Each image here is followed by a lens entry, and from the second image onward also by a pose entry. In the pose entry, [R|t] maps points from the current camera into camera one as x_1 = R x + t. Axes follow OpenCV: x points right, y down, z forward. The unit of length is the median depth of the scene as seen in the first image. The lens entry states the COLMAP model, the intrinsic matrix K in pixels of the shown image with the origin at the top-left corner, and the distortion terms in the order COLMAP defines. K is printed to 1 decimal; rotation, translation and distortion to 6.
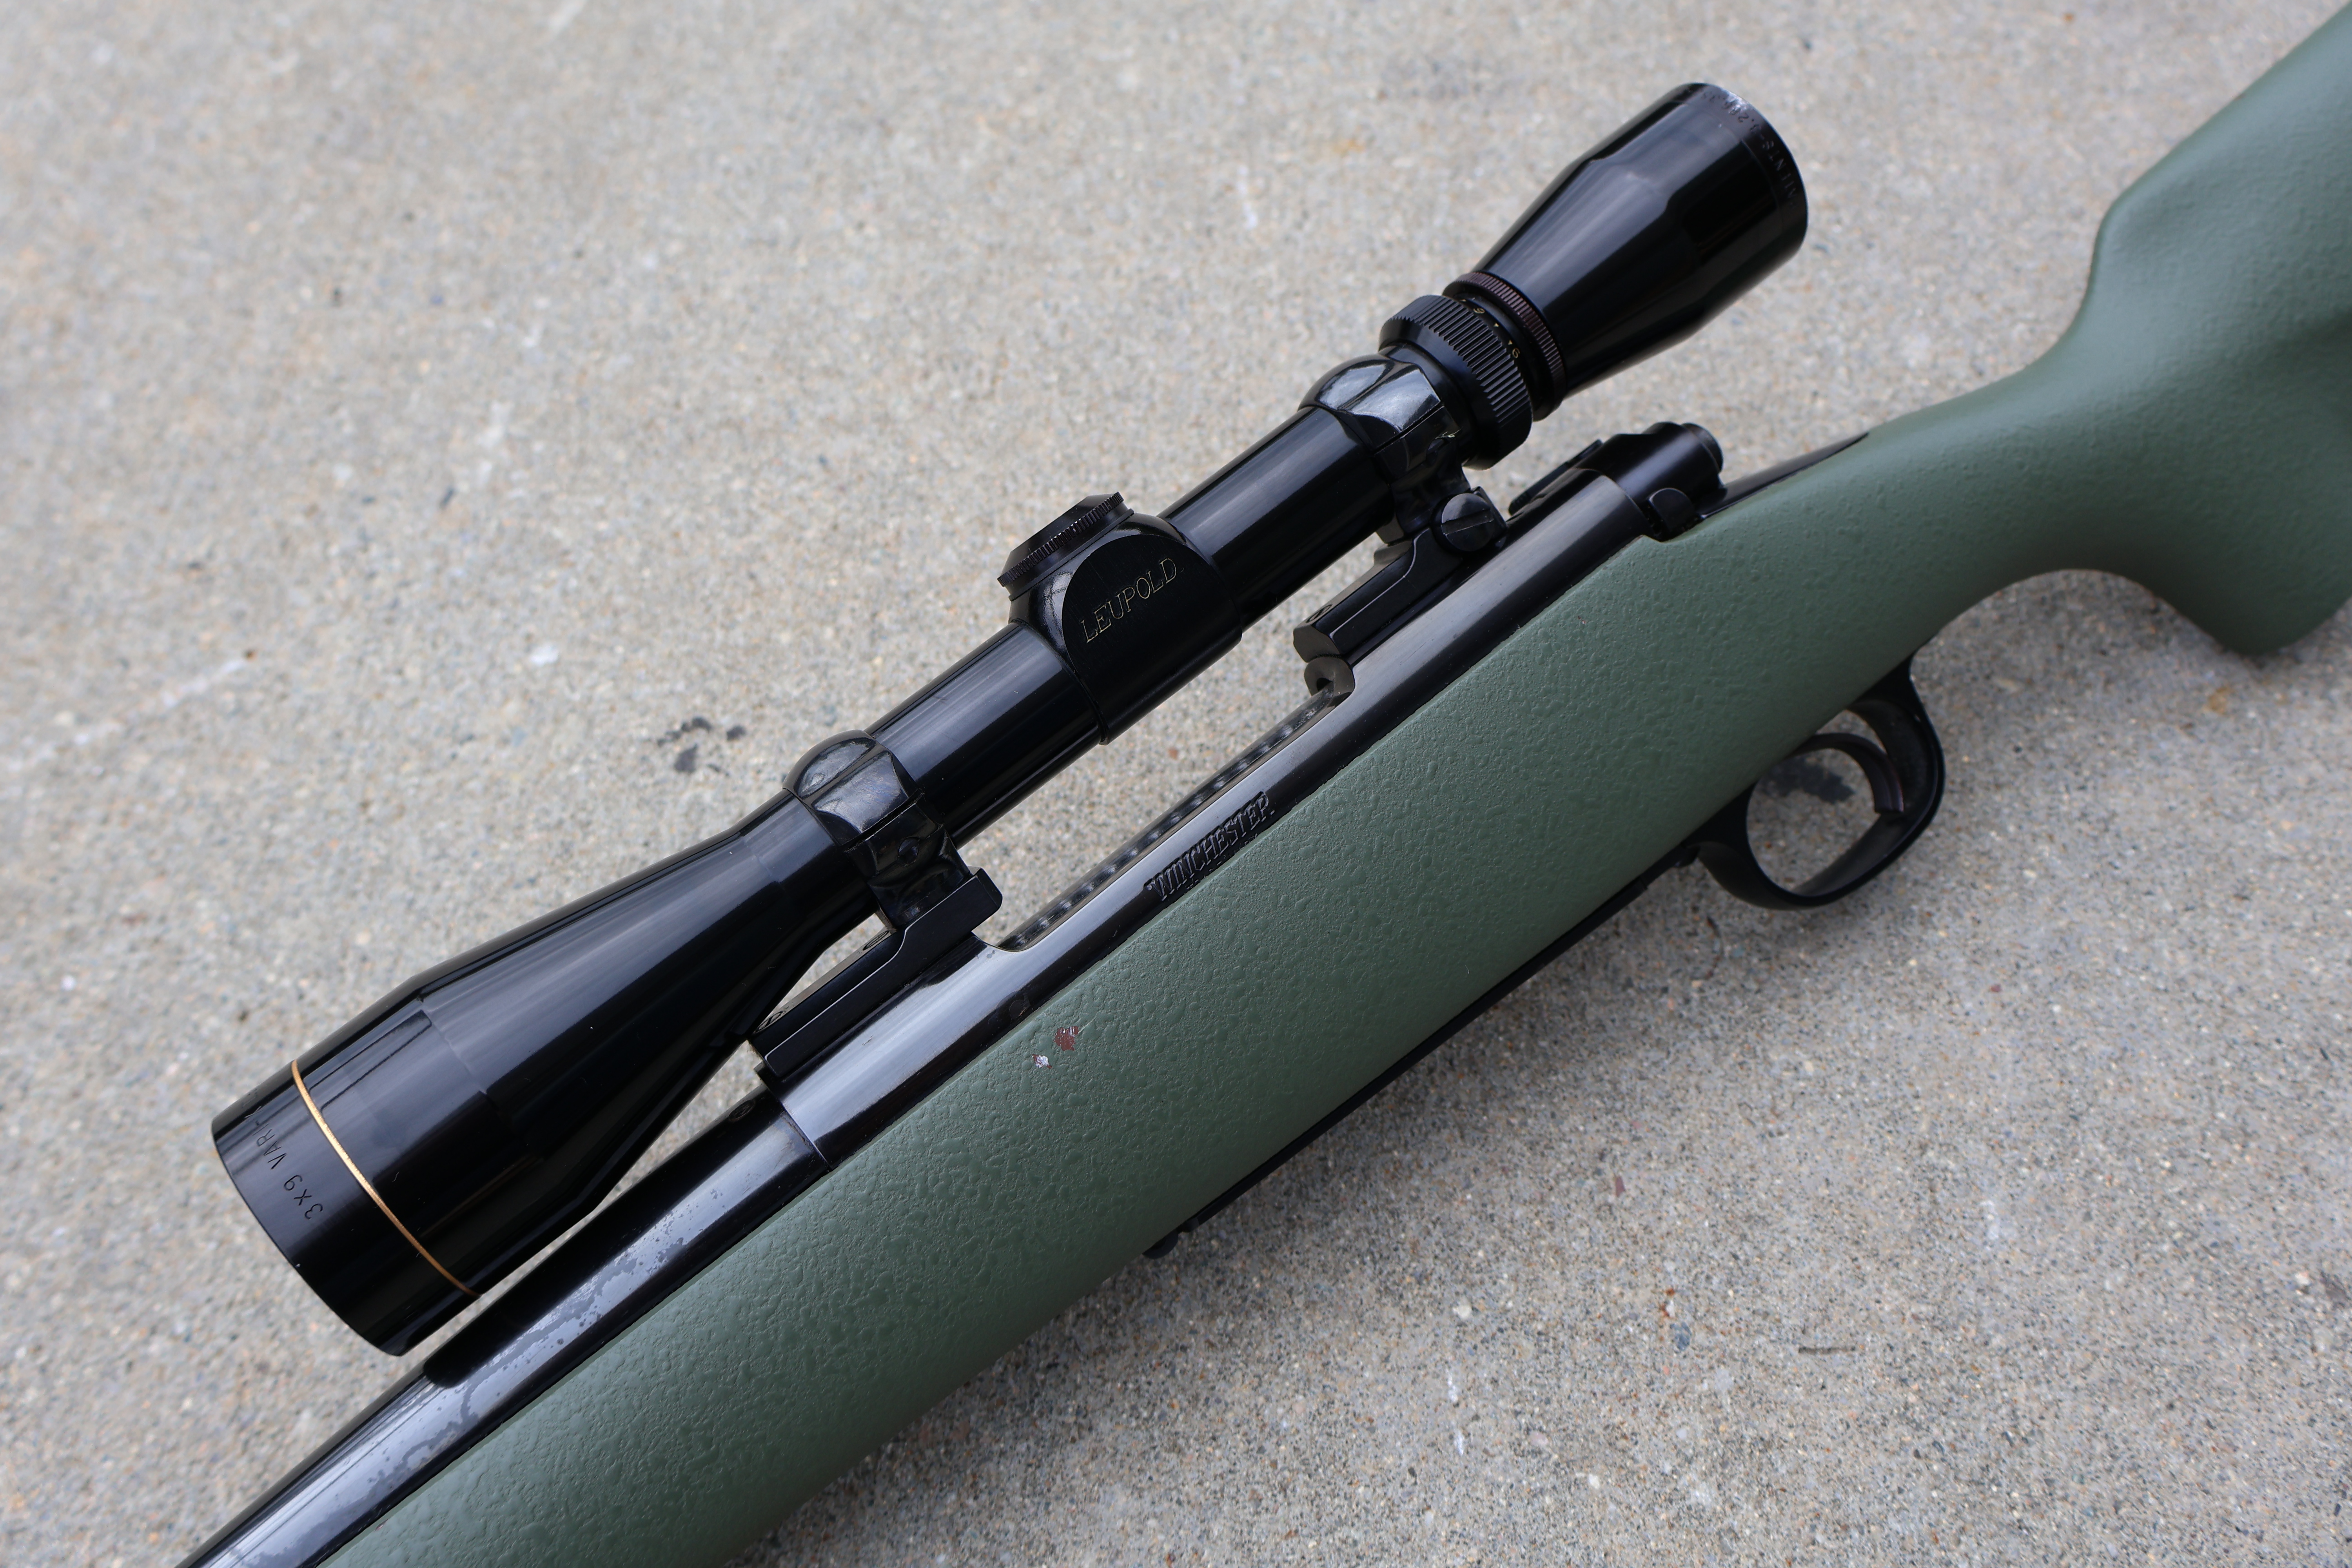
lens RADIAL K [[2093.6, 0, 1173.6], [0, 2093.6, 777.2], [0, 0, 1]] dist [0.011485, 0.009480]
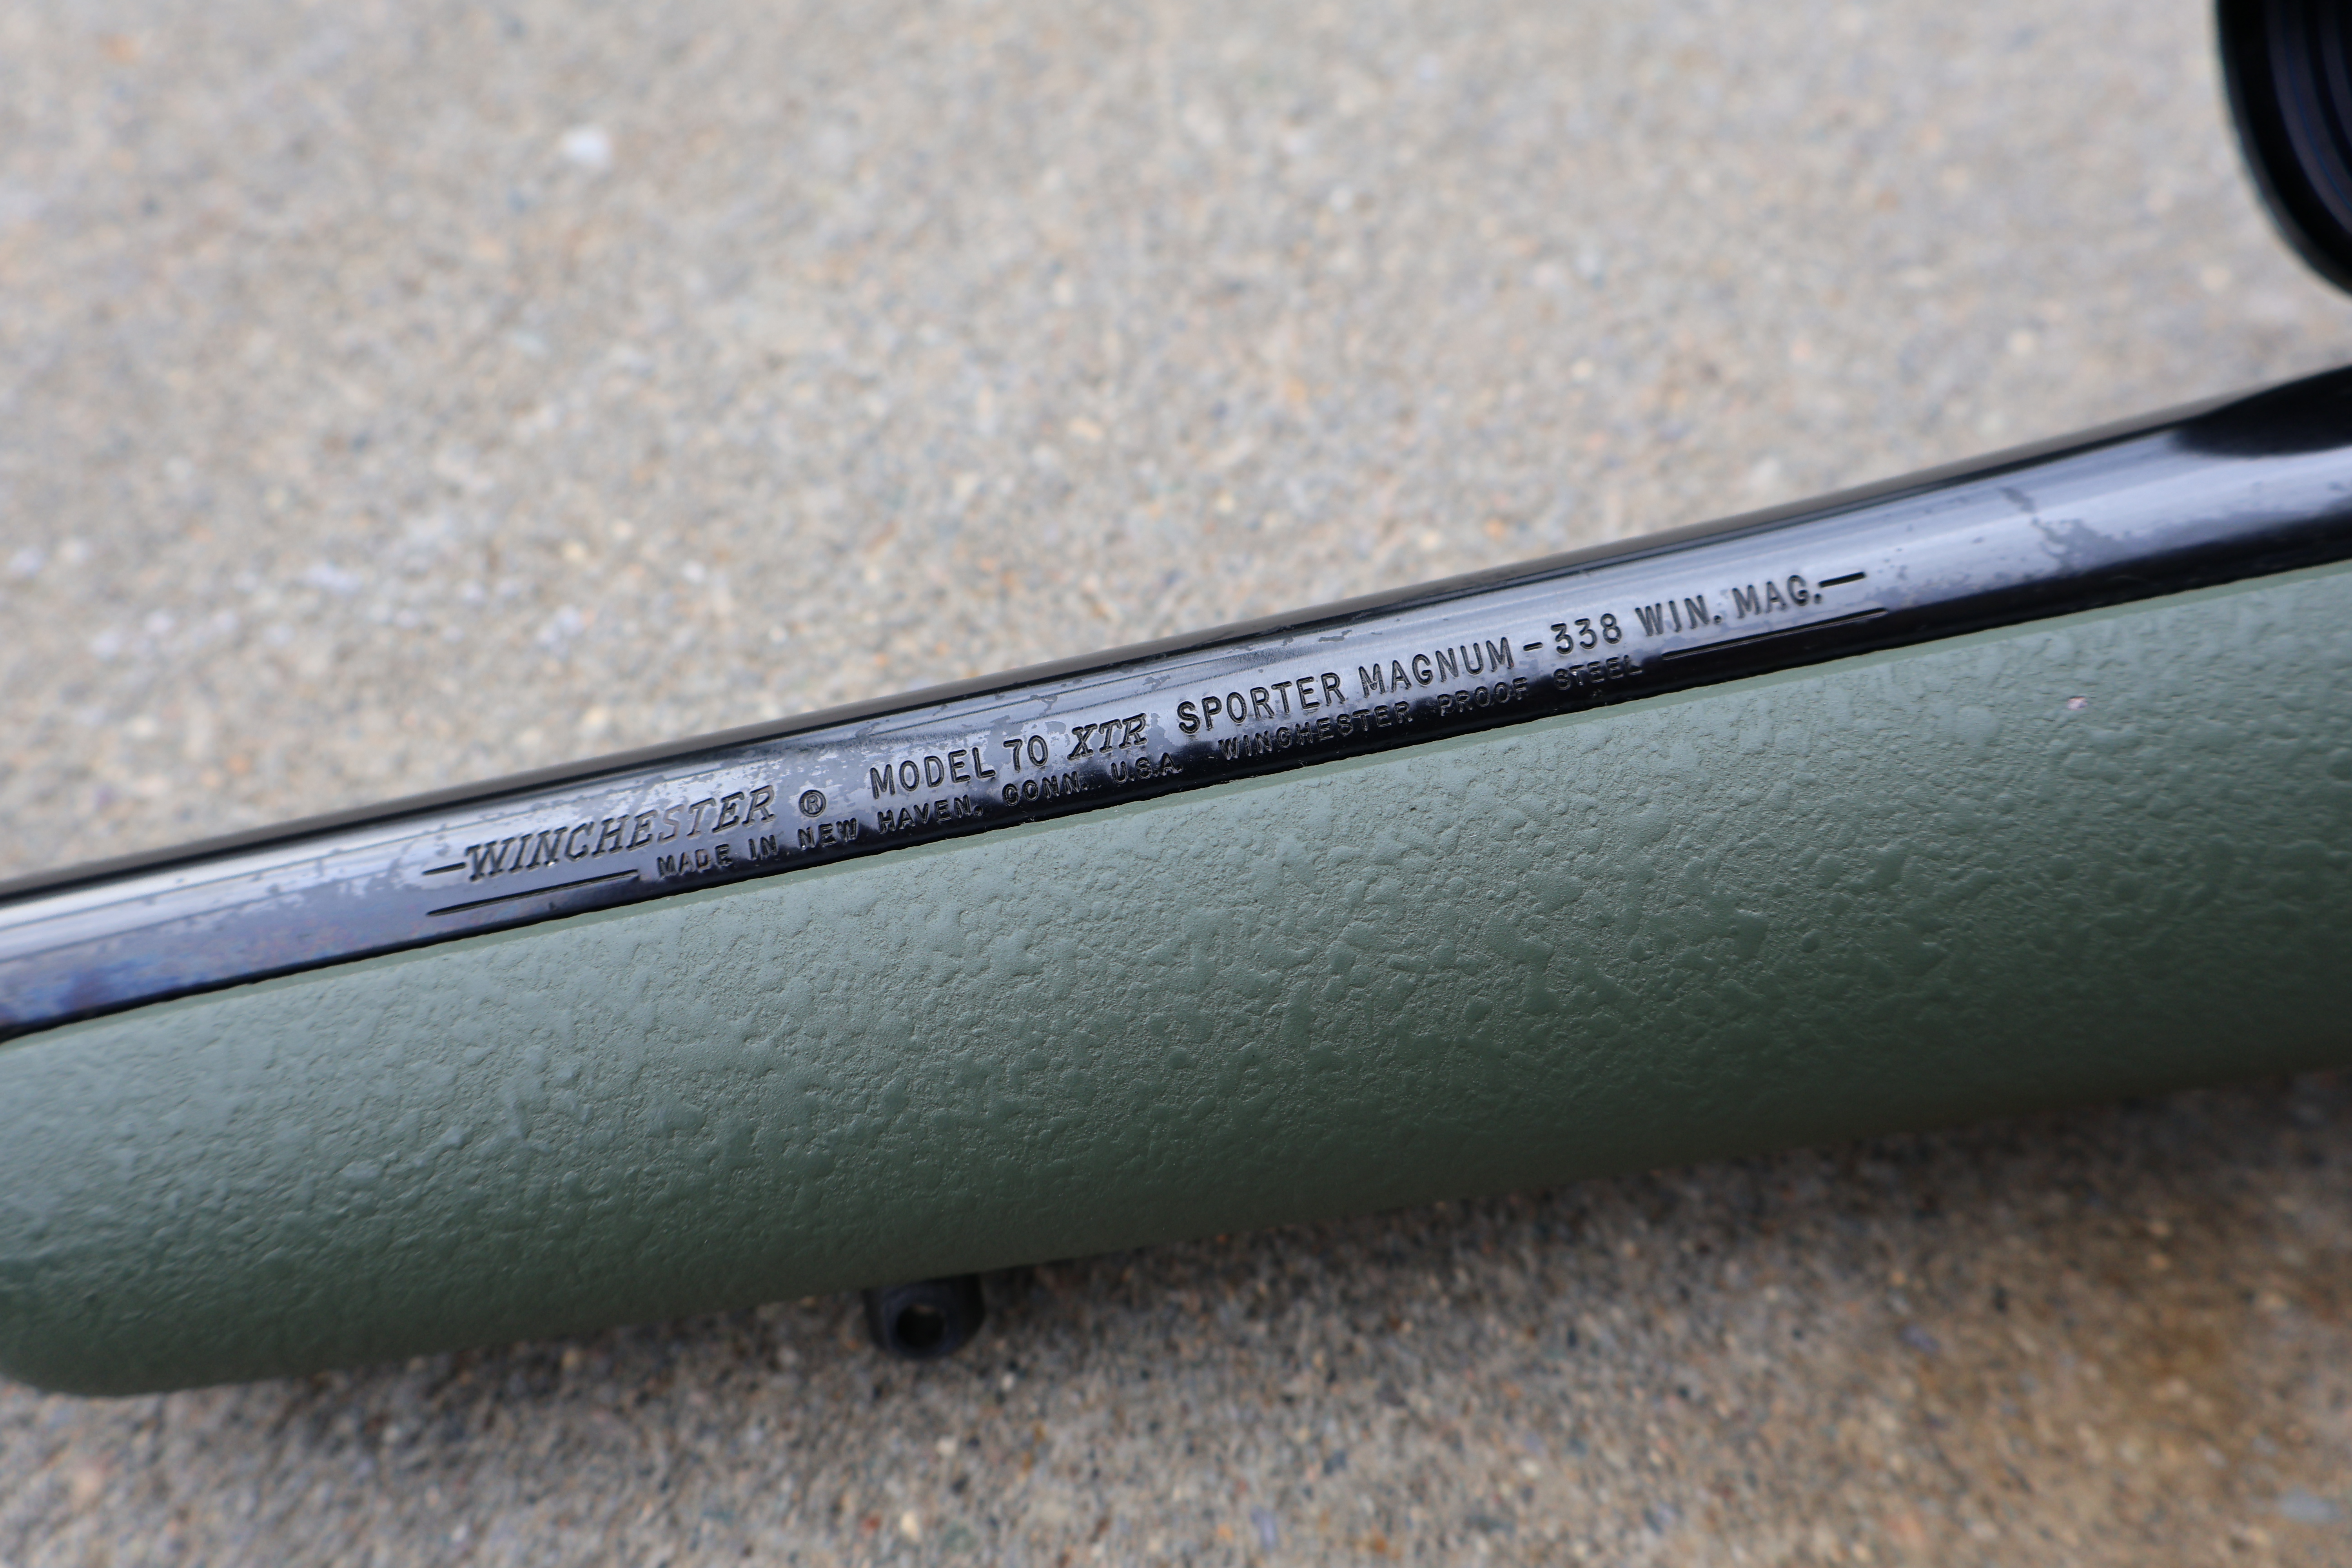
lens RADIAL K [[2074.3, 0, 1193.6], [0, 2074.3, 777.8], [0, 0, 1]] dist [0.019304, -0.020929]
pose [[0.874992, 0.450222, -0.178012, -0.402127], [-0.421912, 0.889446, 0.175715, 0.339017], [0.237443, -0.078644, 0.968213, 0.384402]]
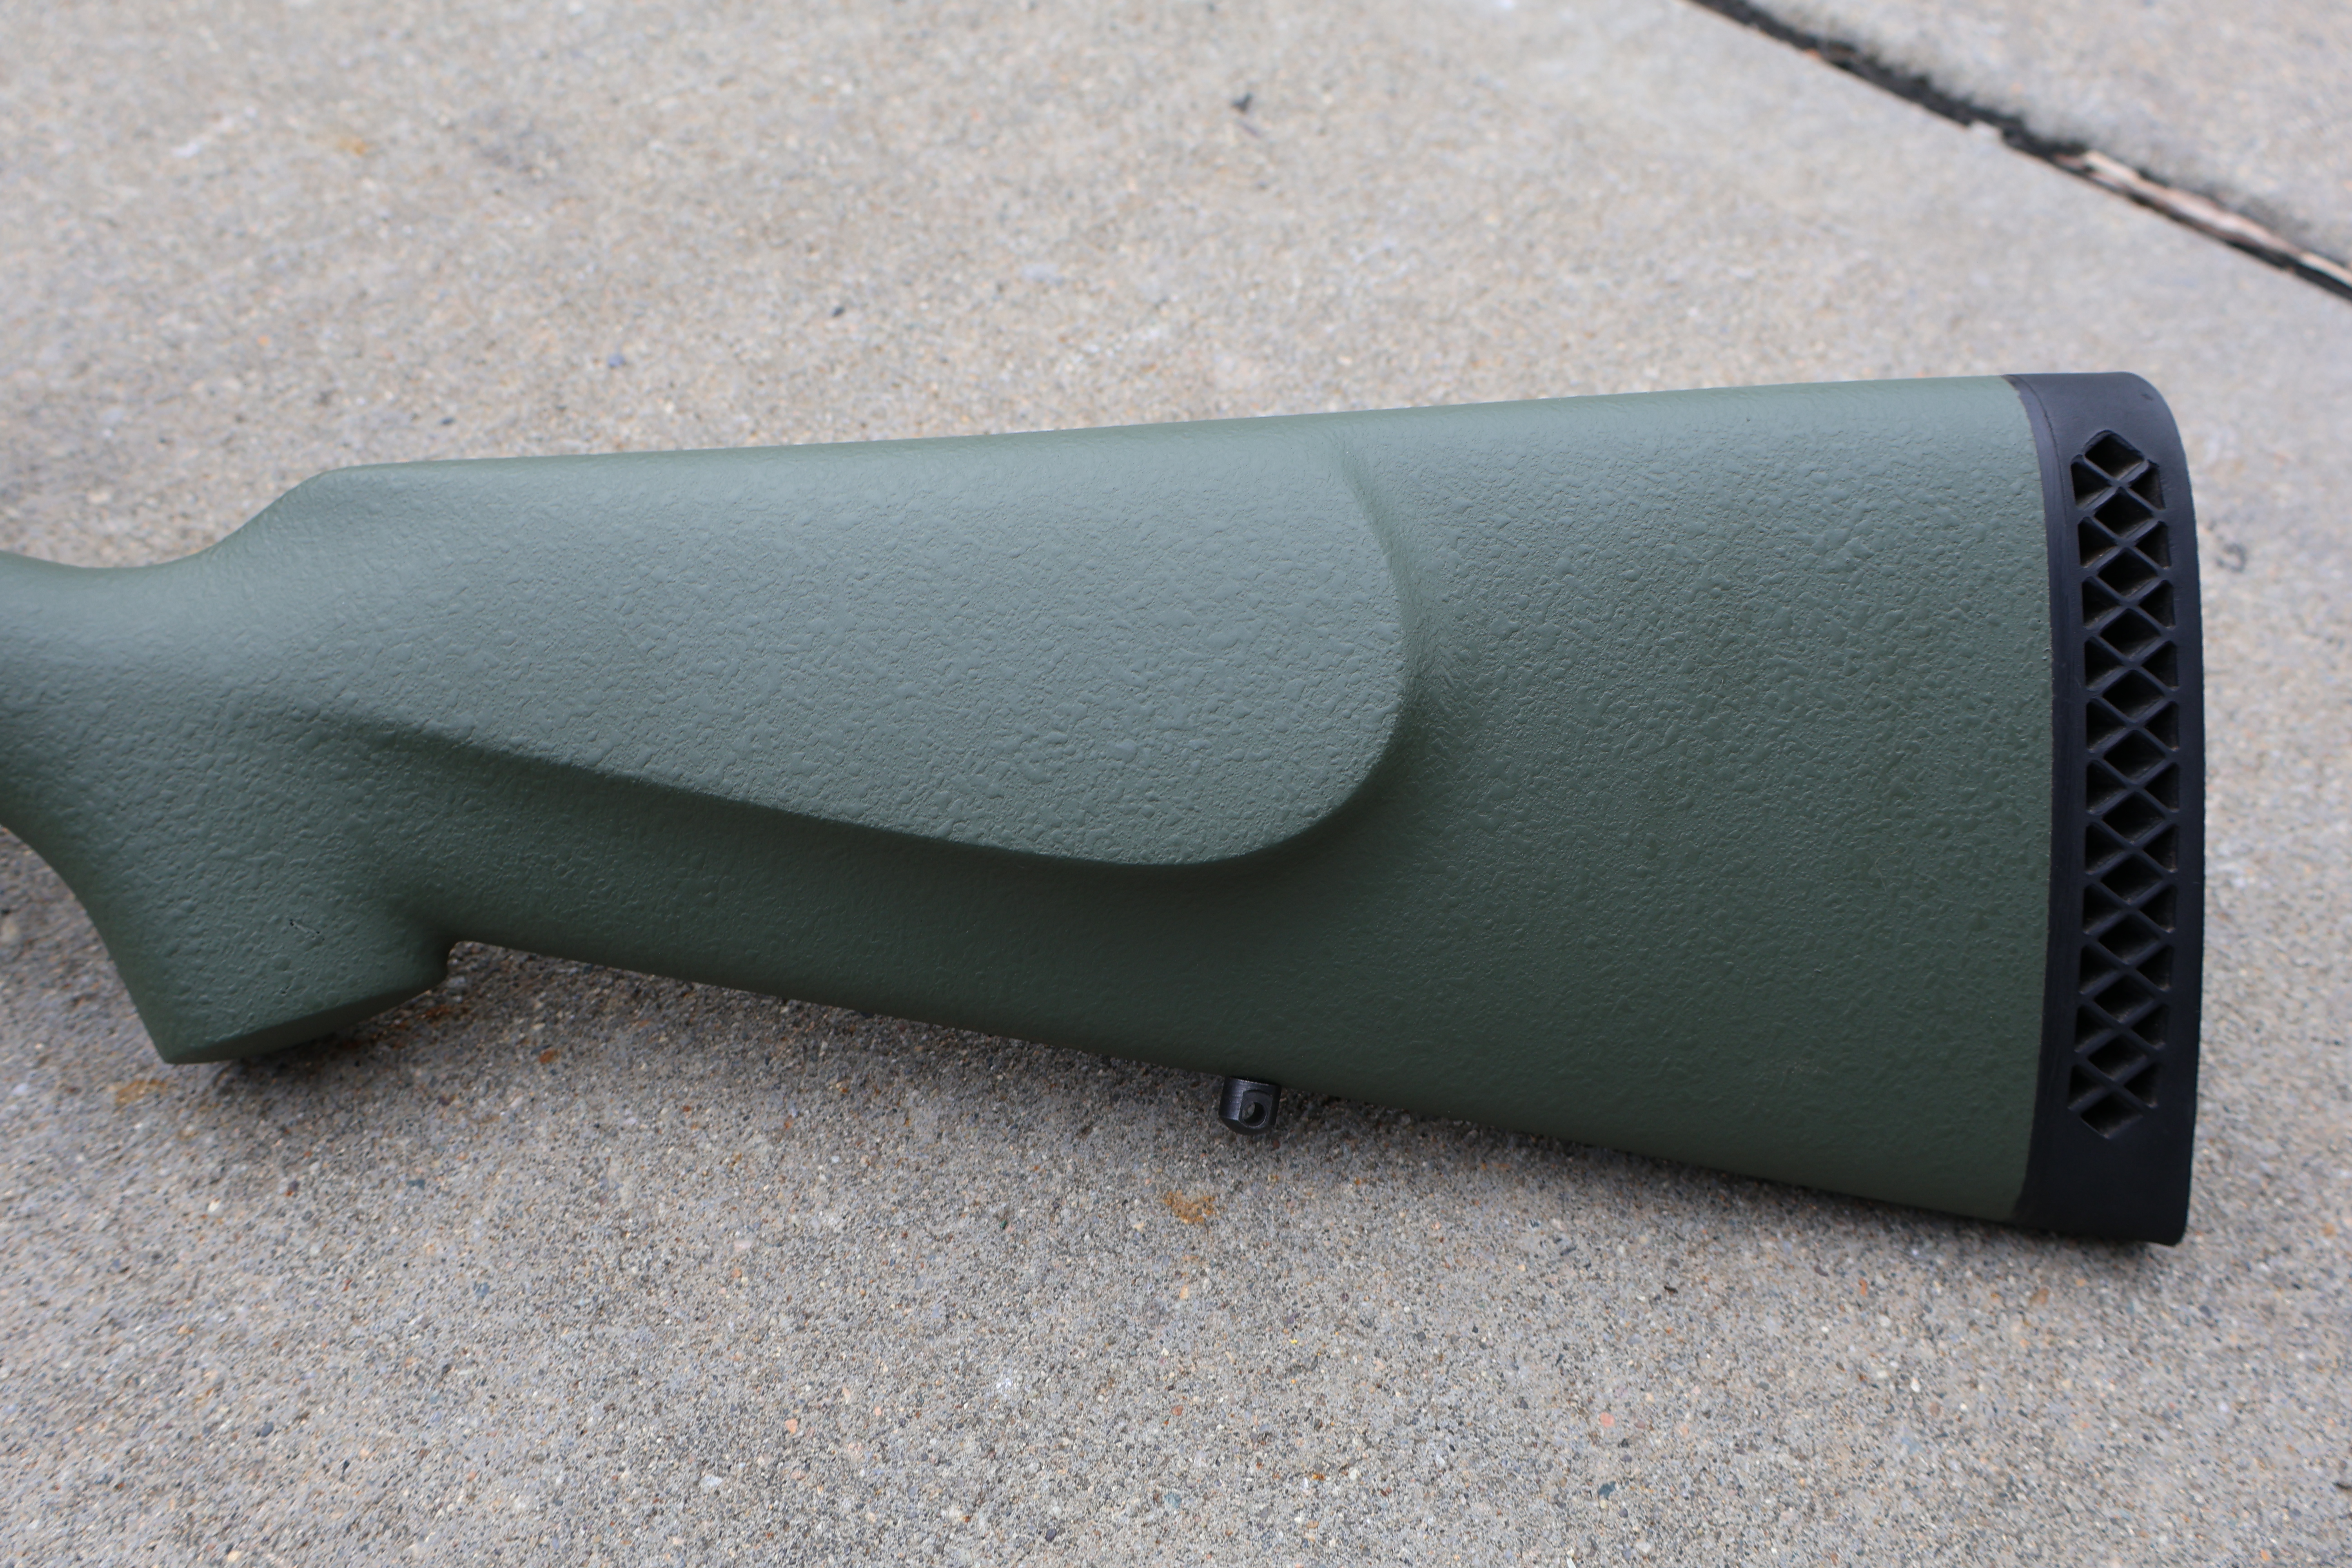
lens RADIAL K [[2074.3, 0, 1193.6], [0, 2074.3, 777.8], [0, 0, 1]] dist [0.019304, -0.020929]
pose [[0.803638, 0.538504, -0.253337, 1.063515], [-0.559026, 0.829077, -0.011025, -0.384443], [0.204099, 0.150482, 0.967315, 0.363269]]
